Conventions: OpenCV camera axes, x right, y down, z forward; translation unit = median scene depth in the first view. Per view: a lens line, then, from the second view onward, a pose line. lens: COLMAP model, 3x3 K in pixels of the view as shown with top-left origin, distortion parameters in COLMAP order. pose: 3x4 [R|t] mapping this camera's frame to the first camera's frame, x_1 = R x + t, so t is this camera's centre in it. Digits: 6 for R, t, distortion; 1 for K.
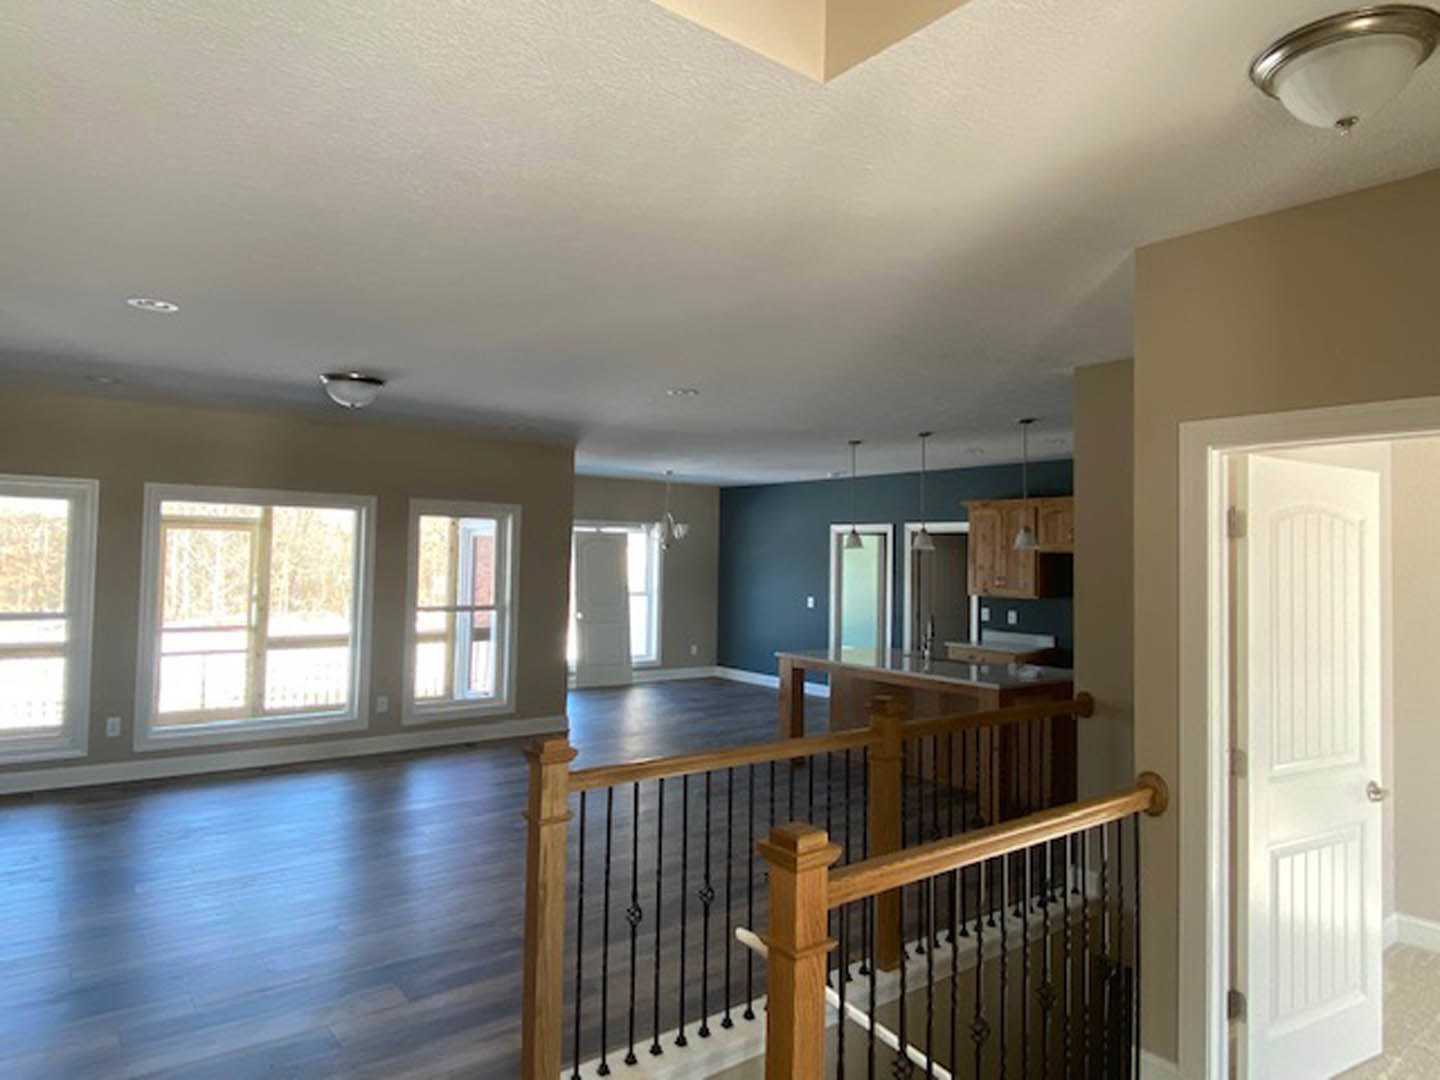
lens RADIAL K [[907.2, 0, 717.5], [0, 907.2, 532.4], [0, 0, 1]] dist [0.069975, -0.059056]
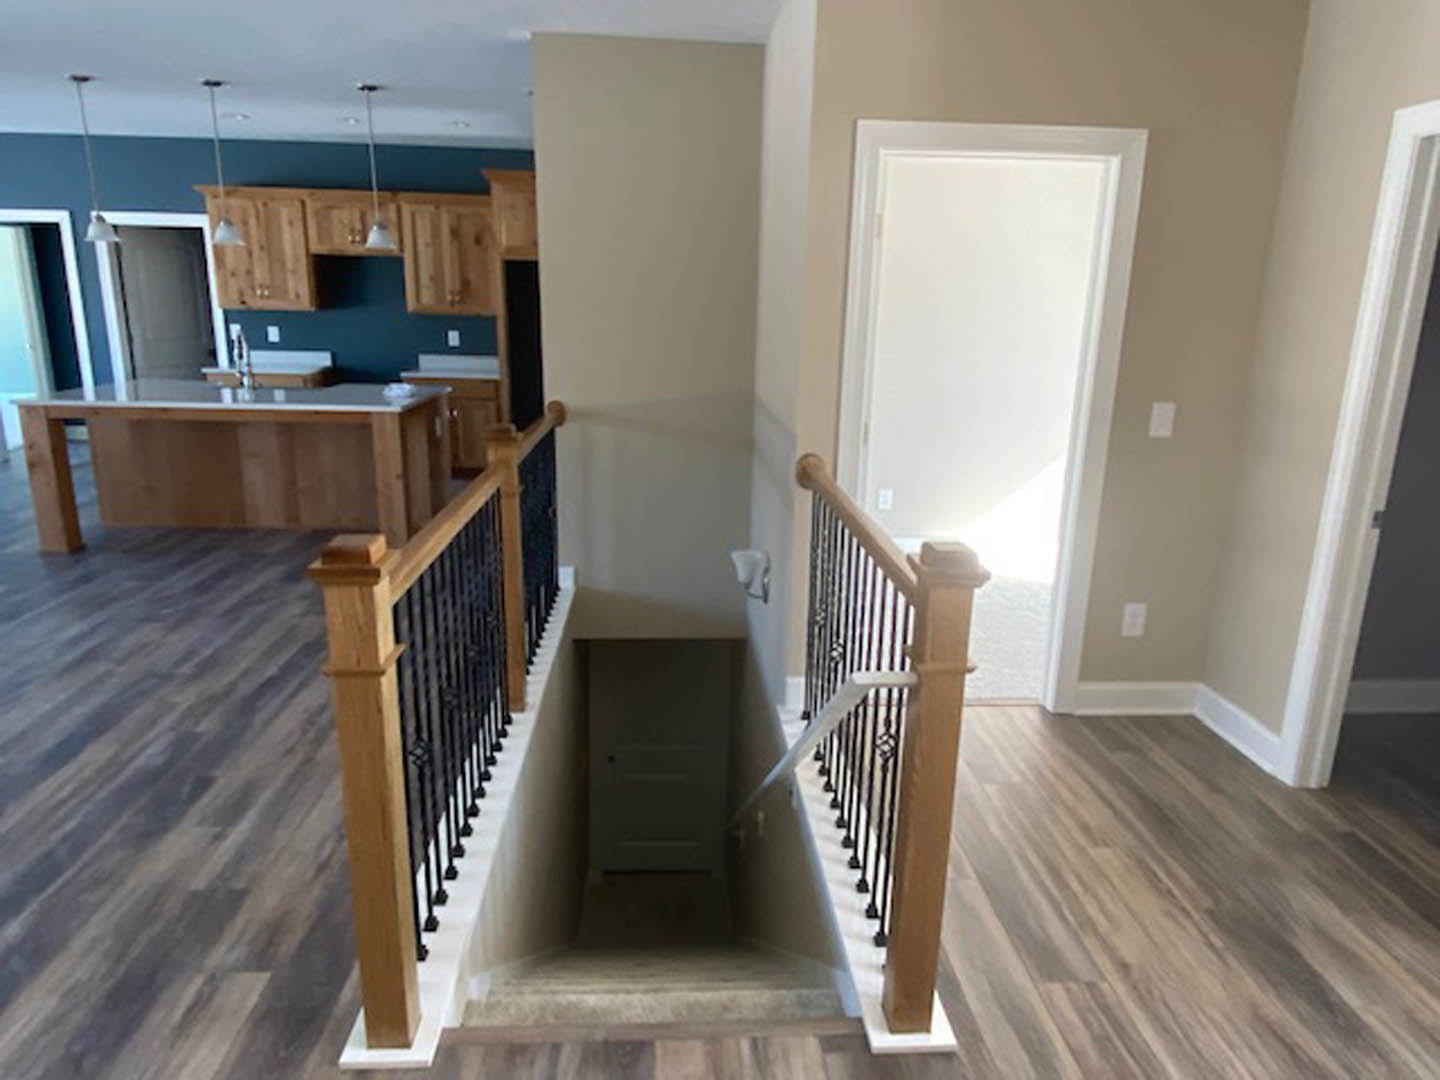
lens RADIAL K [[907.2, 0, 717.5], [0, 907.2, 532.4], [0, 0, 1]] dist [0.069975, -0.059056]
pose [[0.570195, -0.216573, 0.792448, -0.143676], [-0.032686, 0.957880, 0.285304, 0.009303], [-0.820859, -0.188581, 0.539099, 0.128111]]
